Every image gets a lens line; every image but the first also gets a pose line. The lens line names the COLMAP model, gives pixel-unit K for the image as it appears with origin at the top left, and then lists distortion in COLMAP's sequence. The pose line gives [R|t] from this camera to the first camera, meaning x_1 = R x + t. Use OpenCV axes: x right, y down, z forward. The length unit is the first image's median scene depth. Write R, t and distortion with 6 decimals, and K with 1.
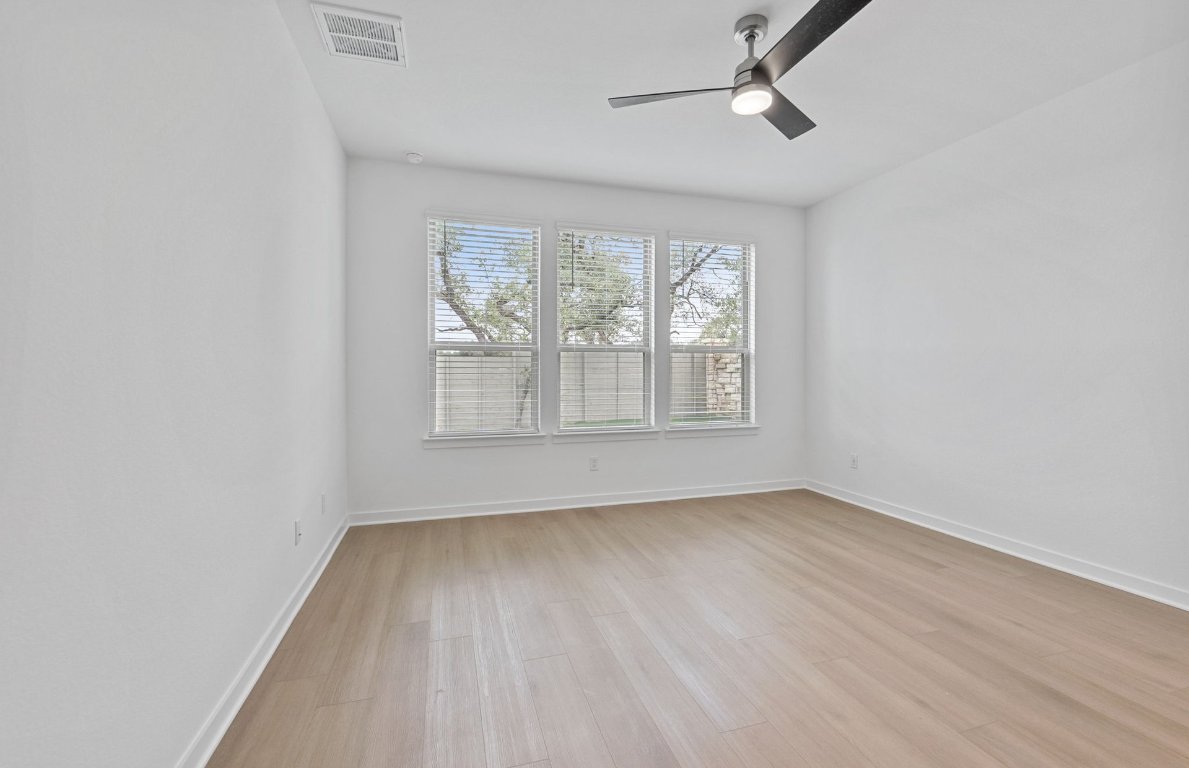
lens RADIAL K [[505.8, 0, 598.3], [0, 505.8, 372.9], [0, 0, 1]] dist [0.000434, 0.000035]
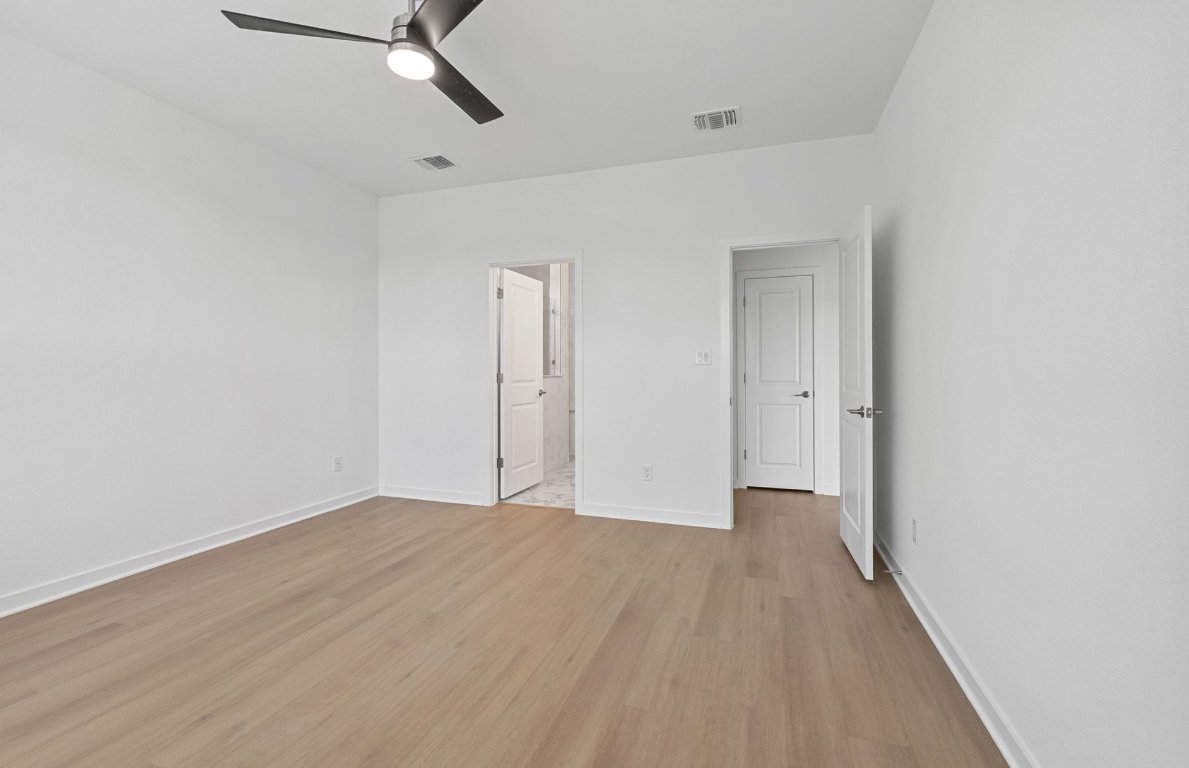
lens RADIAL K [[505.8, 0, 598.3], [0, 505.8, 372.9], [0, 0, 1]] dist [0.000434, 0.000035]
pose [[-0.813706, 0.000737, 0.581276, -0.330467], [0.005182, 0.999969, 0.005987, -0.001616], [-0.581254, 0.007884, -0.813684, 1.072921]]
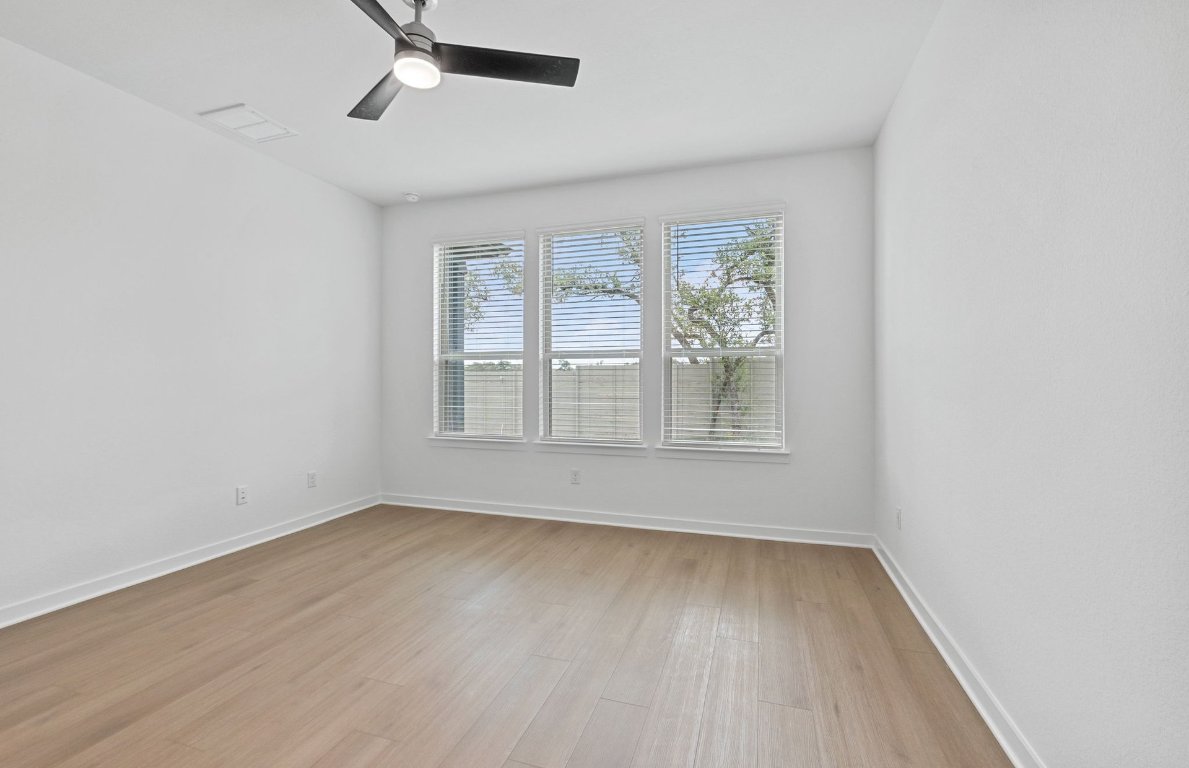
lens RADIAL K [[518.8, 0, 591.0], [0, 518.8, 373.5], [0, 0, 1]] dist [-0.000065, -0.000404]
pose [[0.807312, -0.008893, -0.590058, 0.766983], [-0.000464, 0.999877, -0.015704, 0.003746], [0.590125, 0.012952, 0.807208, 0.315016]]
